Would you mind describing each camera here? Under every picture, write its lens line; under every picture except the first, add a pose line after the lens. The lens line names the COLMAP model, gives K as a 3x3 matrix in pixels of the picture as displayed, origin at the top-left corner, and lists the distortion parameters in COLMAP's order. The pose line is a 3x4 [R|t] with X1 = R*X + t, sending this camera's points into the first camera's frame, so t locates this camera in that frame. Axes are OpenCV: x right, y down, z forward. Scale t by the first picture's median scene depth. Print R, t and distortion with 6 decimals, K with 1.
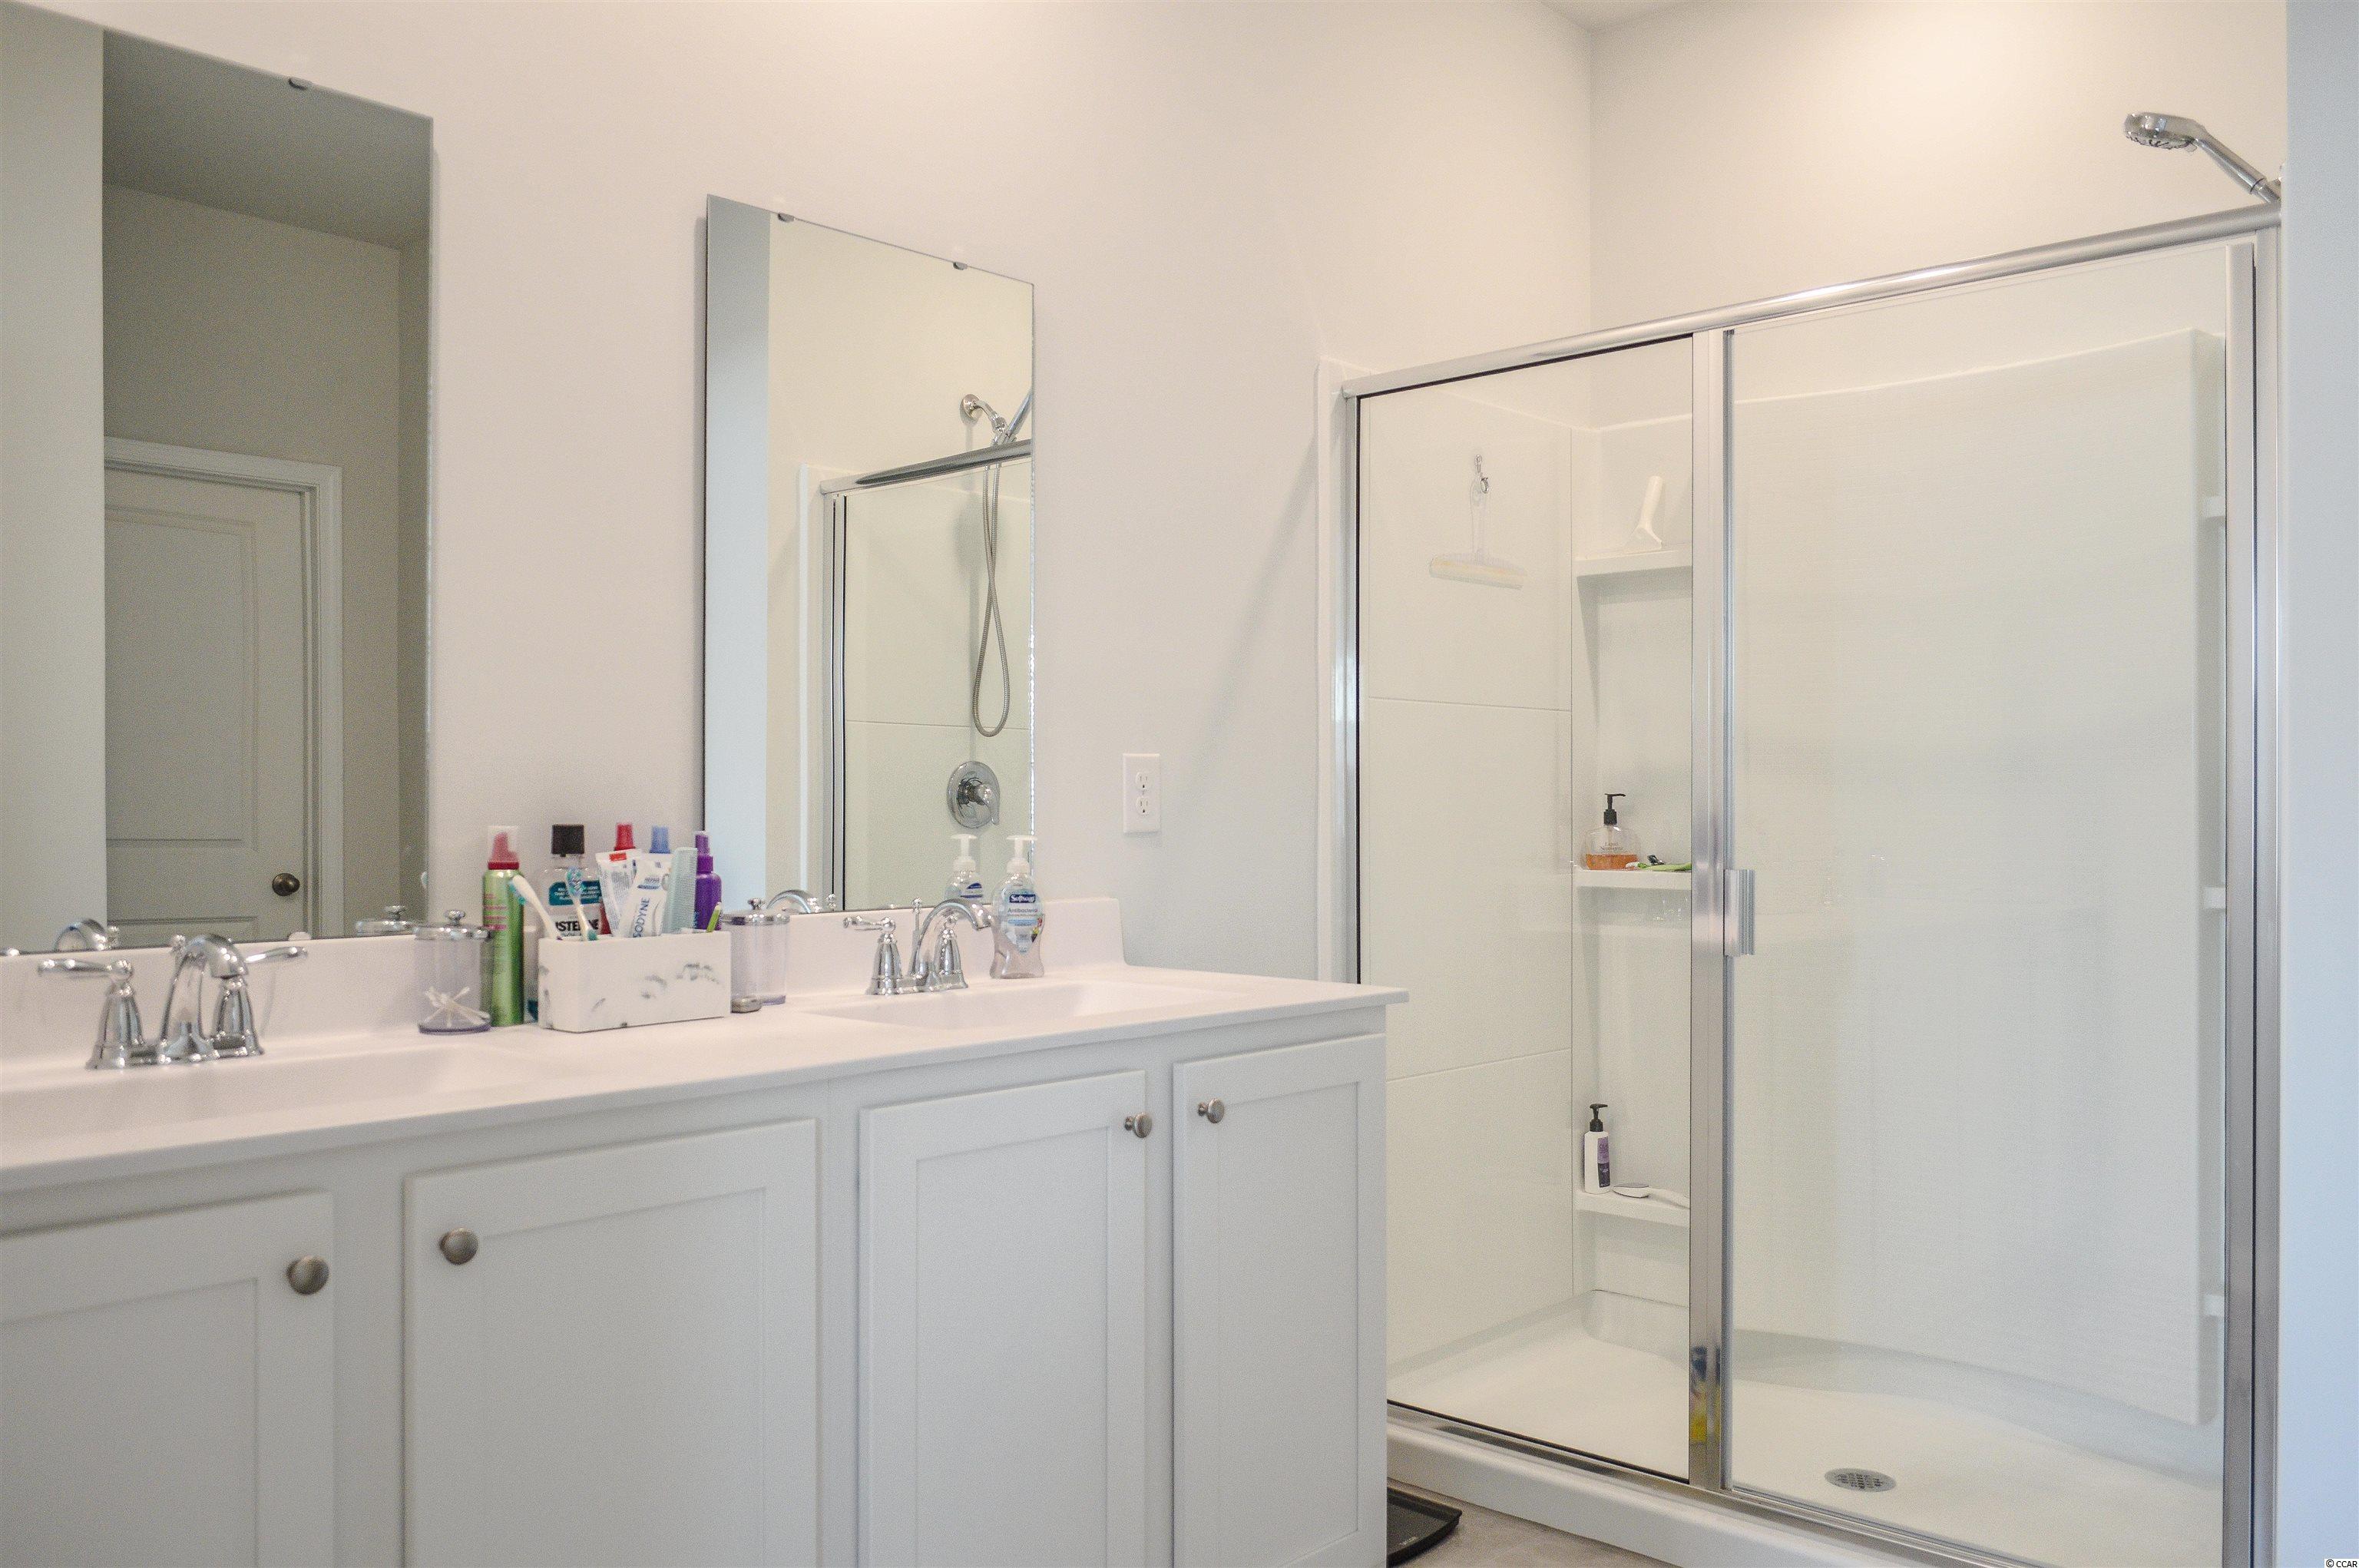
lens RADIAL K [[1863.7, 0, 1181.5], [0, 1863.7, 811.0], [0, 0, 1]] dist [-0.002166, 0.004165]
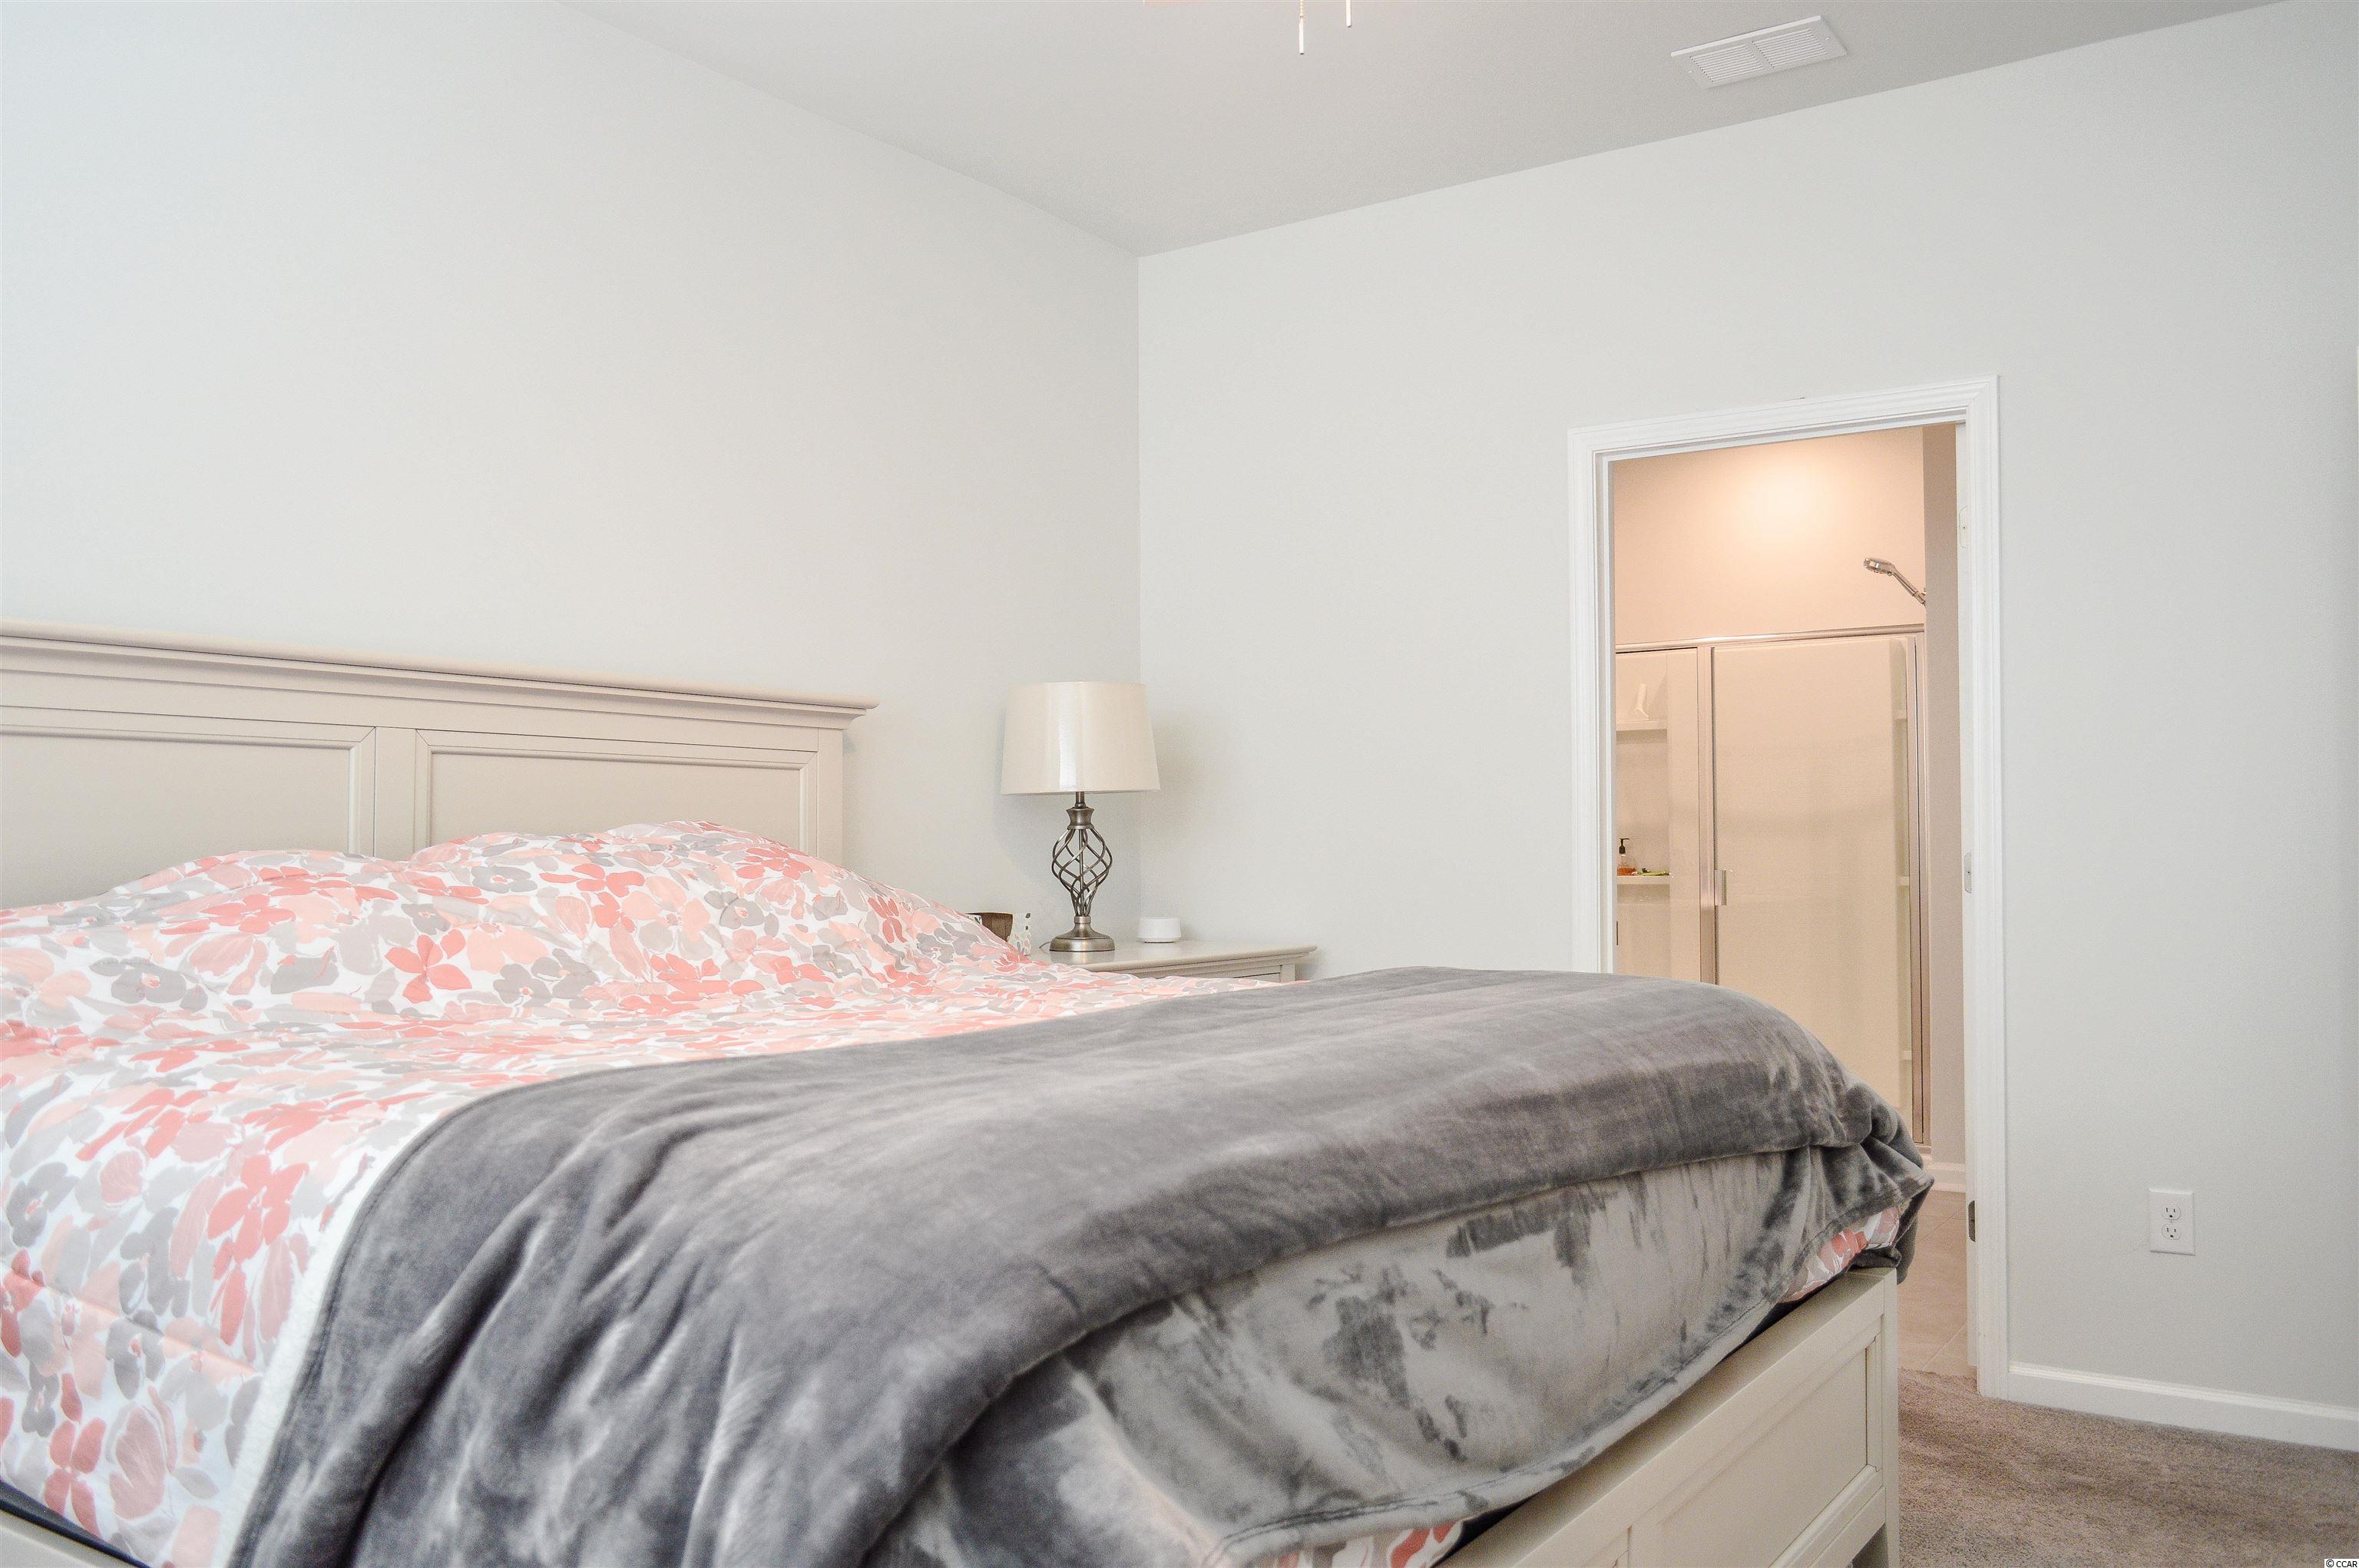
lens RADIAL K [[1863.7, 0, 1181.5], [0, 1863.7, 811.0], [0, 0, 1]] dist [-0.002166, 0.004165]
pose [[0.988826, -0.011013, 0.148667, -0.674582], [0.012932, 0.999845, -0.011949, -0.025702], [-0.148513, 0.013738, 0.988815, -1.157475]]
